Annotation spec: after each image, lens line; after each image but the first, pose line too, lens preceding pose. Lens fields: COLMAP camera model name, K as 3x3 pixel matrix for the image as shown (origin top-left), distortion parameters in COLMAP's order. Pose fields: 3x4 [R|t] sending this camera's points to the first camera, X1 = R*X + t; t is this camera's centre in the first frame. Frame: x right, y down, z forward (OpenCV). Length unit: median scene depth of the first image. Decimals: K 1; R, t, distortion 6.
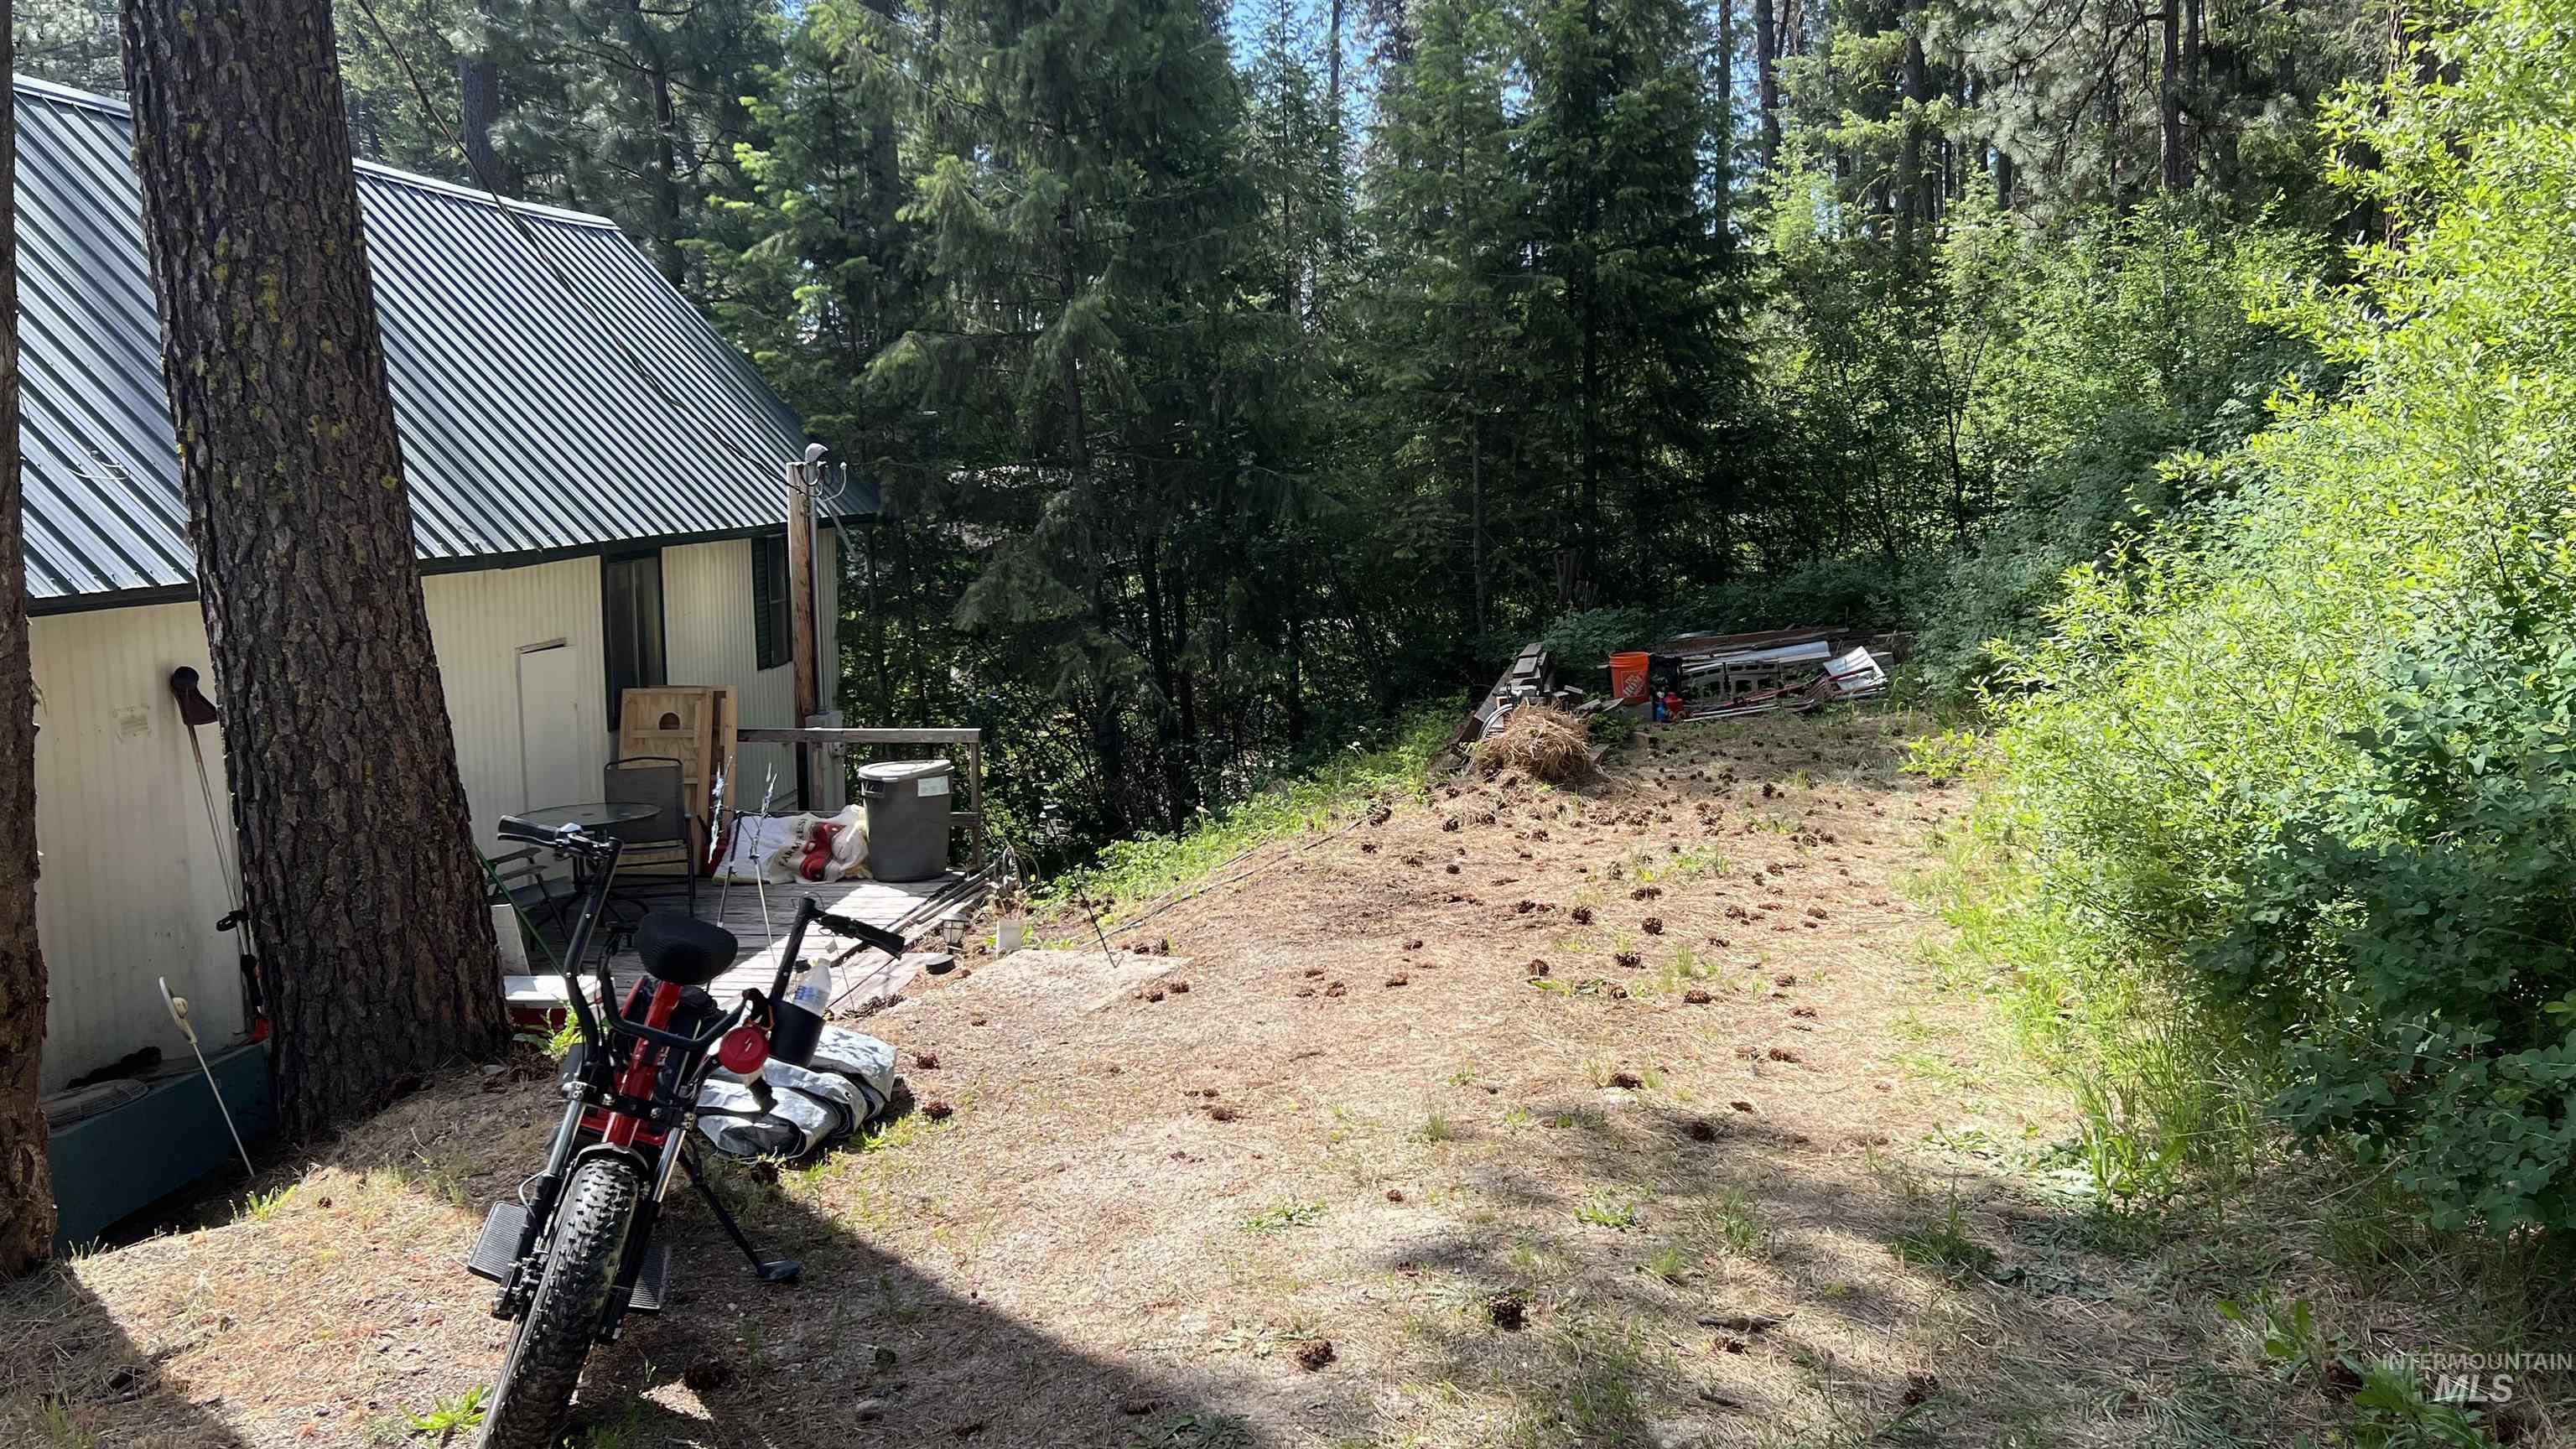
lens RADIAL K [[1936.4, 0, 1281.9], [0, 1936.4, 717.9], [0, 0, 1]] dist [0.032929, -0.033194]
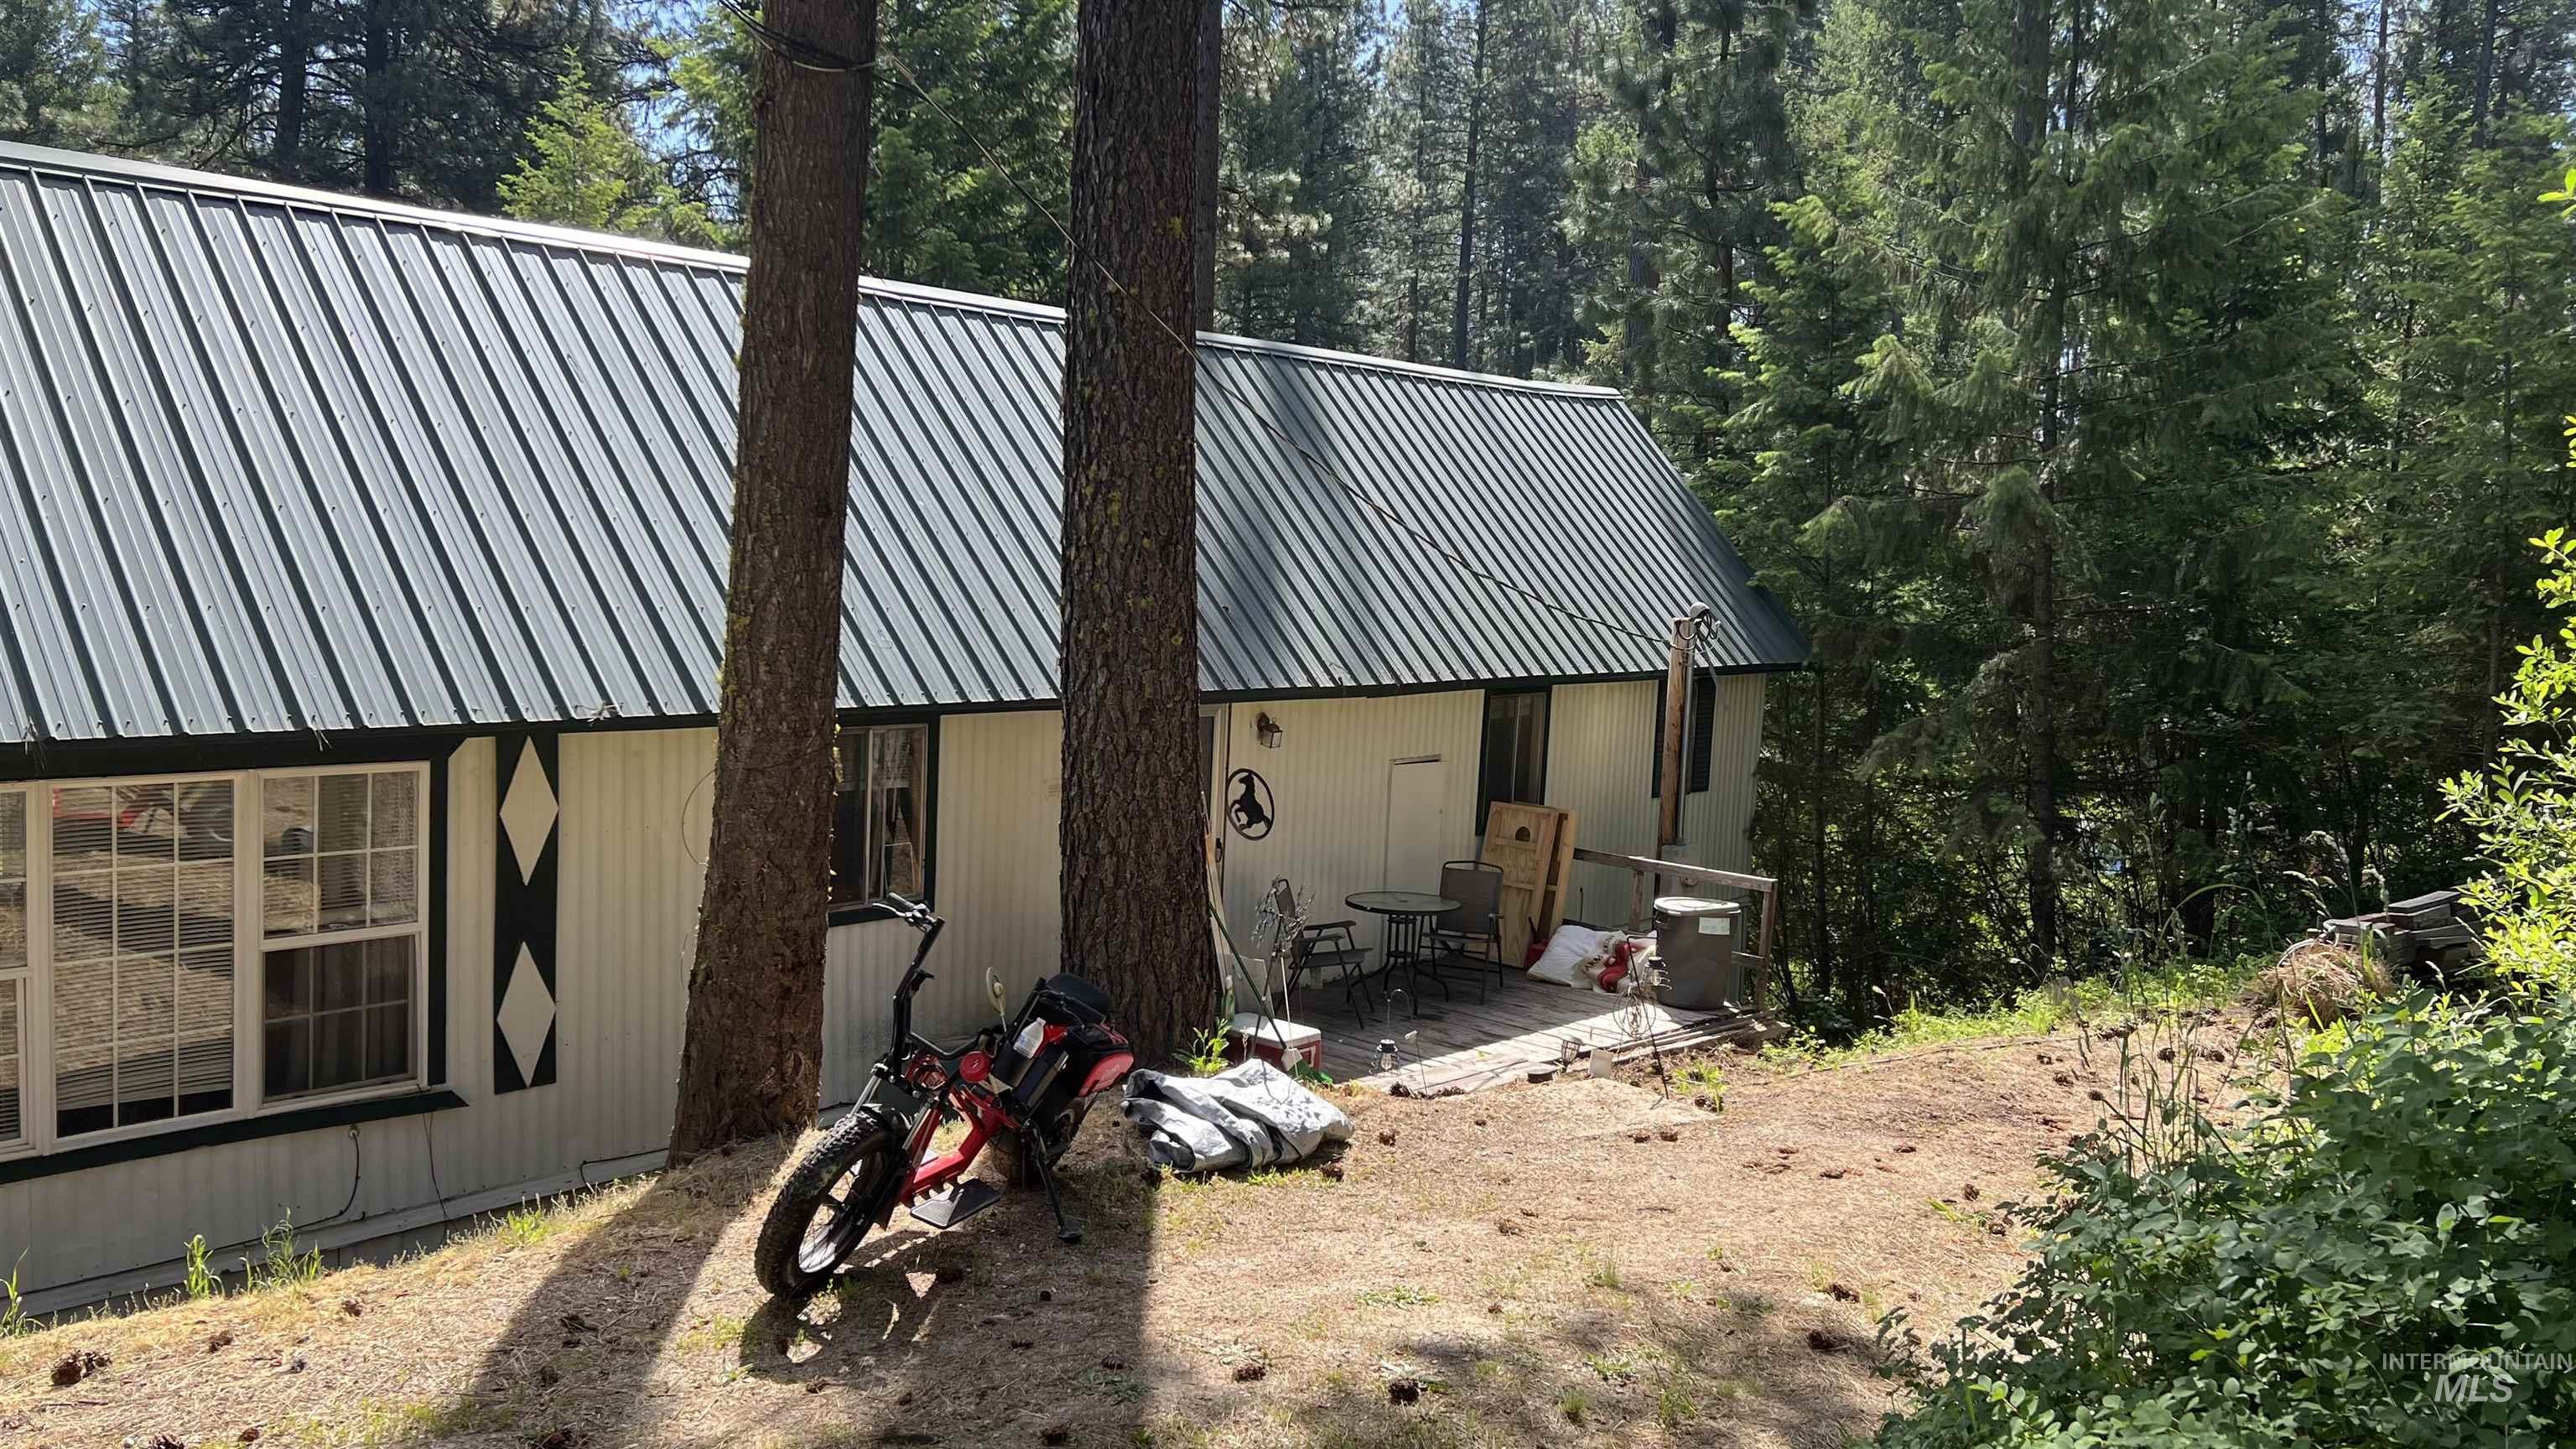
lens RADIAL K [[1916.3, 0, 1253.2], [0, 1916.3, 749.9], [0, 0, 1]] dist [0.110680, -0.140005]
pose [[0.806027, 0.106089, -0.582293, 0.383604], [-0.127418, 0.991840, 0.004329, -0.056551], [0.578000, 0.070705, 0.812968, -0.068850]]
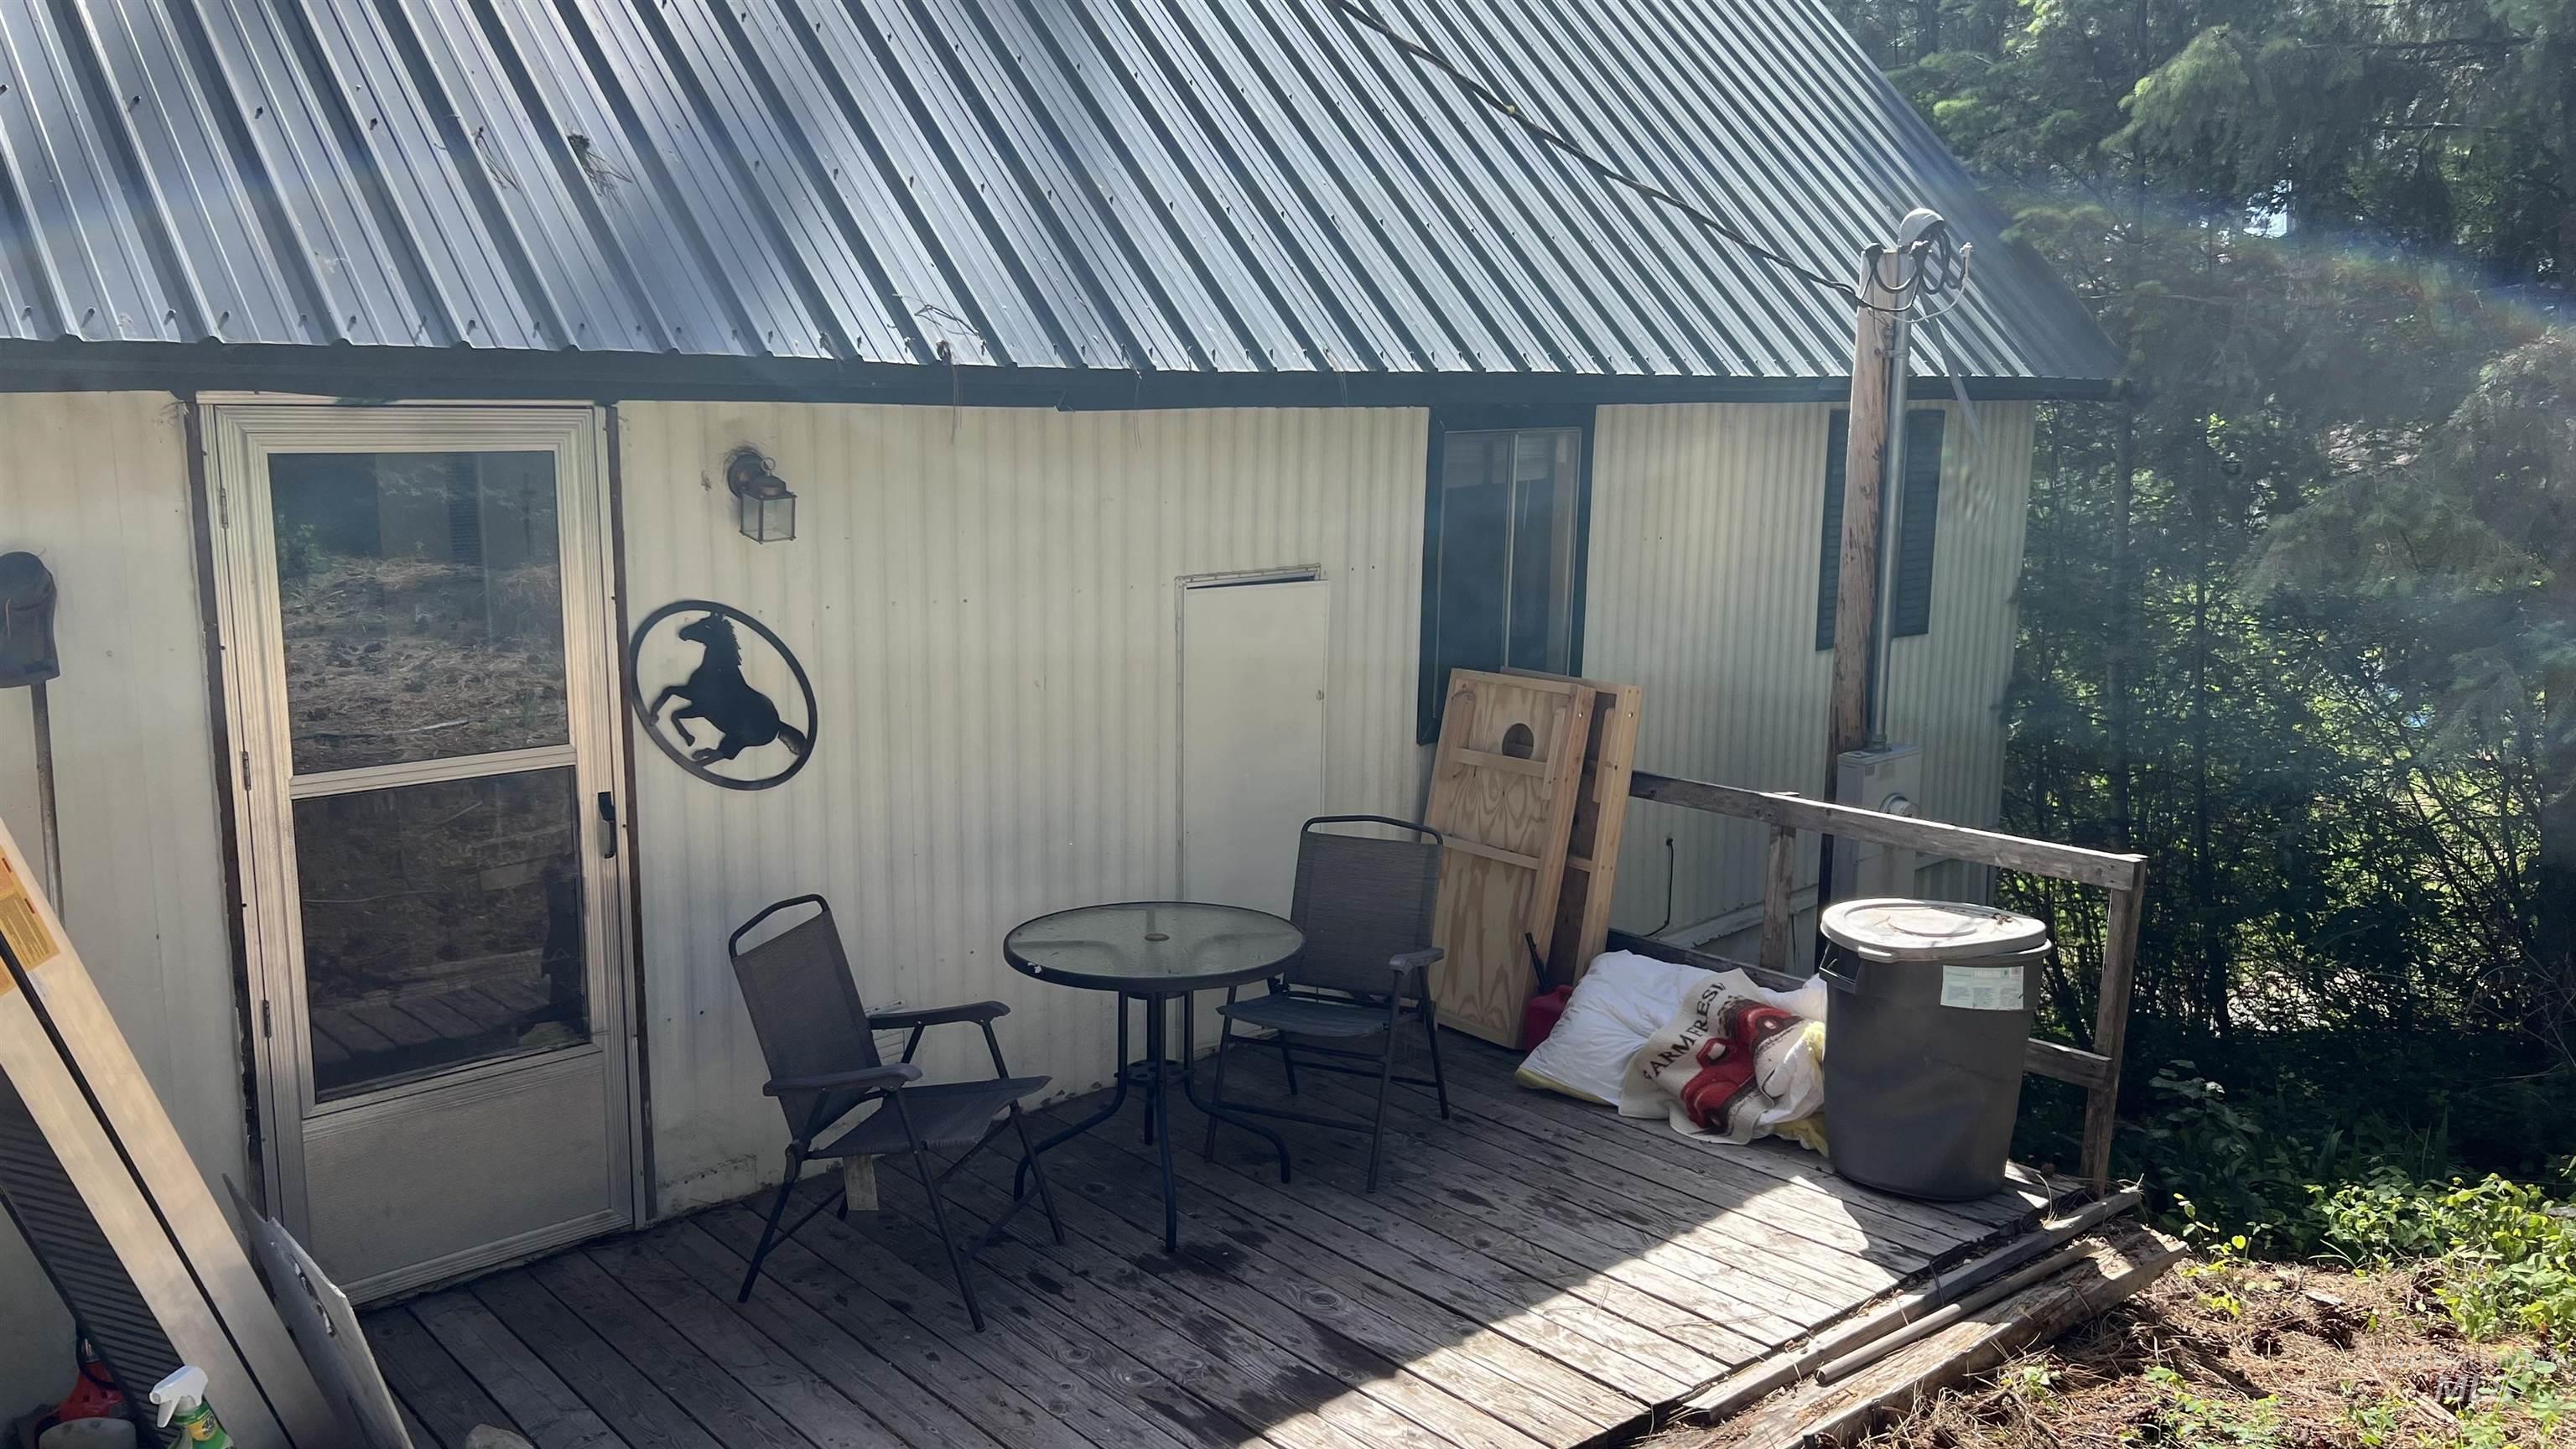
lens RADIAL K [[1919.4, 0, 1288.0], [0, 1919.4, 724.5], [0, 0, 1]] dist [0.103322, -0.140697]
pose [[0.767302, 0.124383, -0.629108, -0.067504], [-0.101900, 0.992194, 0.071887, -0.056632], [0.633139, 0.008947, 0.773987, 0.966173]]
